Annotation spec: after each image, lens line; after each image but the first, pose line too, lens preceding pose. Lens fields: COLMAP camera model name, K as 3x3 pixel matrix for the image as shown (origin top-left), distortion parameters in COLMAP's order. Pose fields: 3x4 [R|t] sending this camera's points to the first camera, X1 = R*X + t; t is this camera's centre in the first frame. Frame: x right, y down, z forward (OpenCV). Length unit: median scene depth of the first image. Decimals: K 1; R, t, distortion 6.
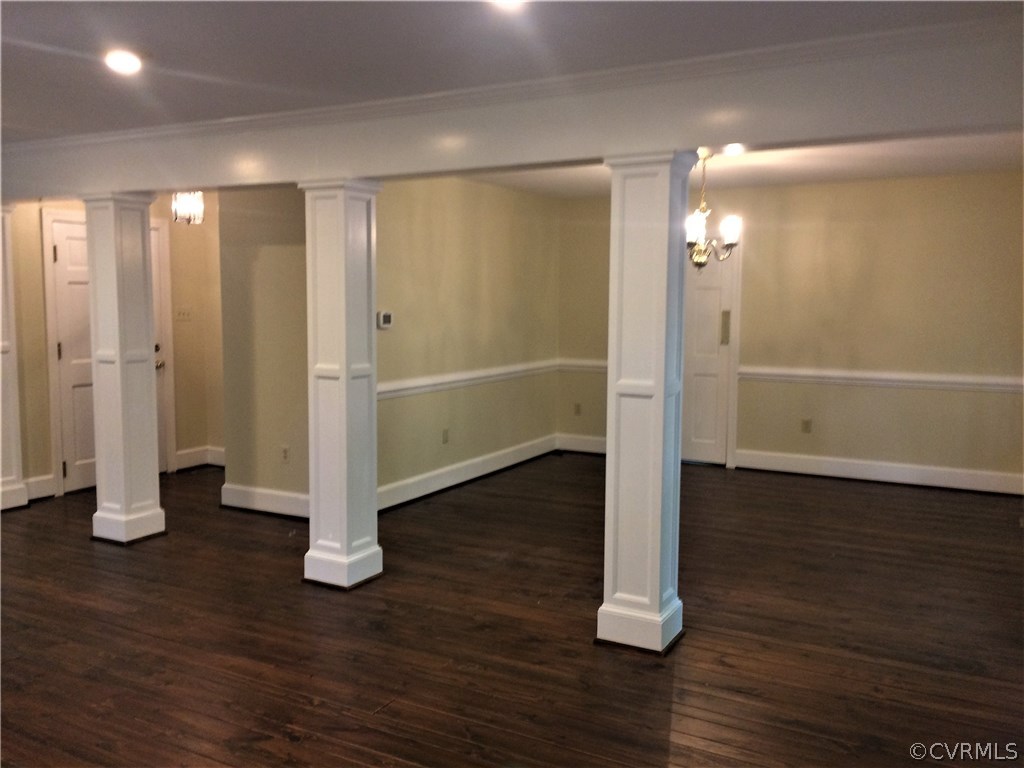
lens RADIAL K [[889.7, 0, 512.0], [0, 889.7, 384.0], [0, 0, 1]] dist [0.131790, -0.002188]
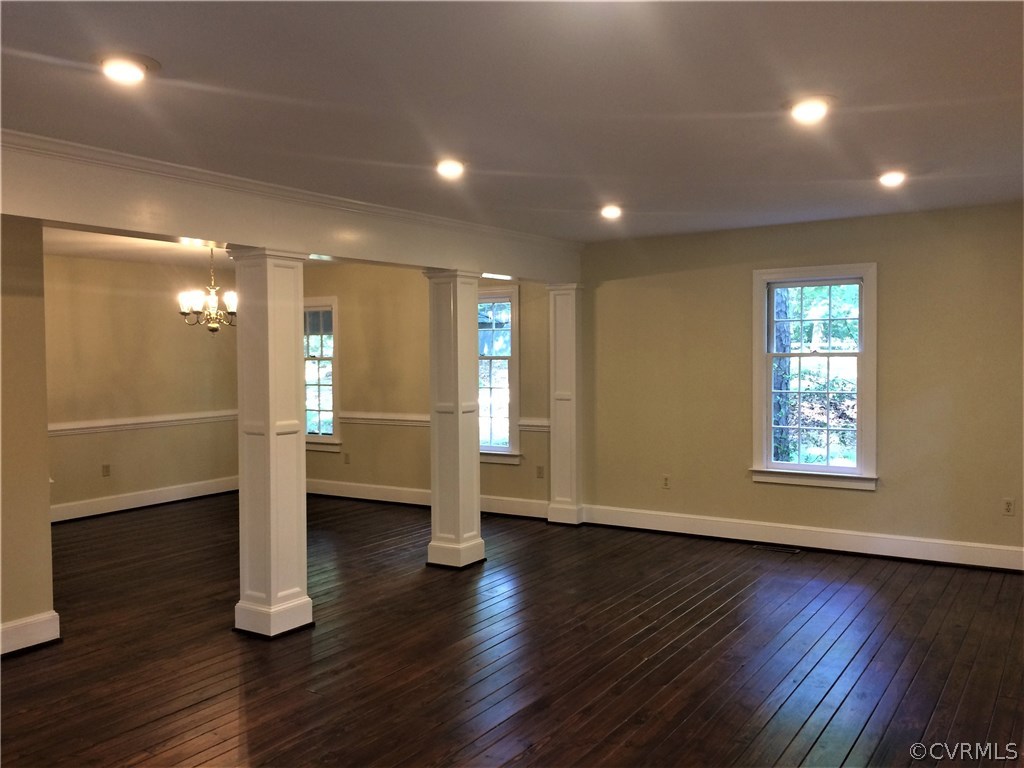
lens RADIAL K [[868.5, 0, 512.0], [0, 868.5, 384.0], [0, 0, 1]] dist [0.064474, -0.001368]
pose [[0.075215, -0.046401, 0.996087, -0.964486], [0.118327, 0.992274, 0.037288, -0.056589], [-0.990122, 0.115060, 0.080125, 0.514034]]
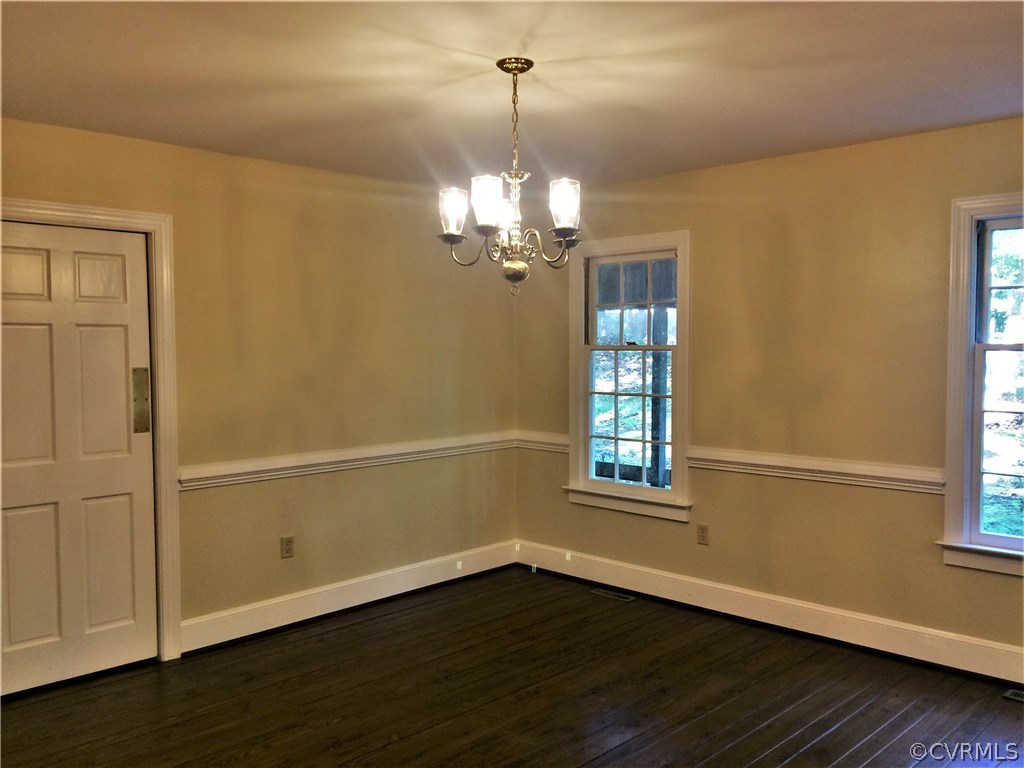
lens RADIAL K [[868.5, 0, 512.0], [0, 868.5, 384.0], [0, 0, 1]] dist [0.064474, -0.001368]
pose [[0.274772, -0.054931, 0.959939, -0.273880], [0.107641, 0.993848, 0.026060, -0.086039], [-0.955465, 0.096169, 0.278994, 0.878468]]
